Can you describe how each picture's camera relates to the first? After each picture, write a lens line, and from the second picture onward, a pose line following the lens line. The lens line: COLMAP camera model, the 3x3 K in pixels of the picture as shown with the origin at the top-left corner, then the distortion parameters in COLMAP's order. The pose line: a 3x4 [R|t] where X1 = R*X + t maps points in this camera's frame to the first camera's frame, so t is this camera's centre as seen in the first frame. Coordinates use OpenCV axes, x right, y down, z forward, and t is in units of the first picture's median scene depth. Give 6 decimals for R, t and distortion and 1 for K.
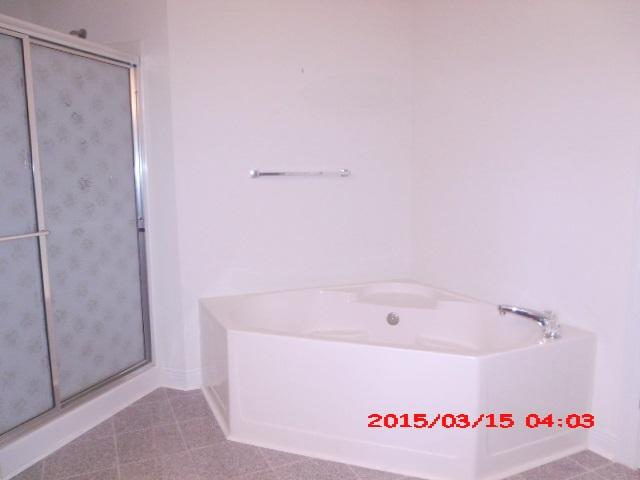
lens RADIAL K [[499.9, 0, 321.3], [0, 499.9, 244.2], [0, 0, 1]] dist [-0.049961, 0.015725]
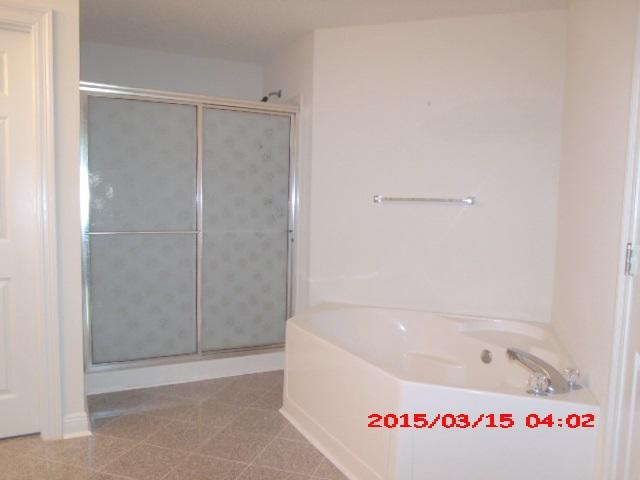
lens RADIAL K [[499.9, 0, 314.7], [0, 499.9, 245.1], [0, 0, 1]] dist [-0.049961, 0.015725]
pose [[0.739700, 0.078662, -0.668323, 0.625454], [-0.123052, 0.992210, -0.019410, 0.001843], [0.661590, 0.096596, 0.743618, 0.100918]]
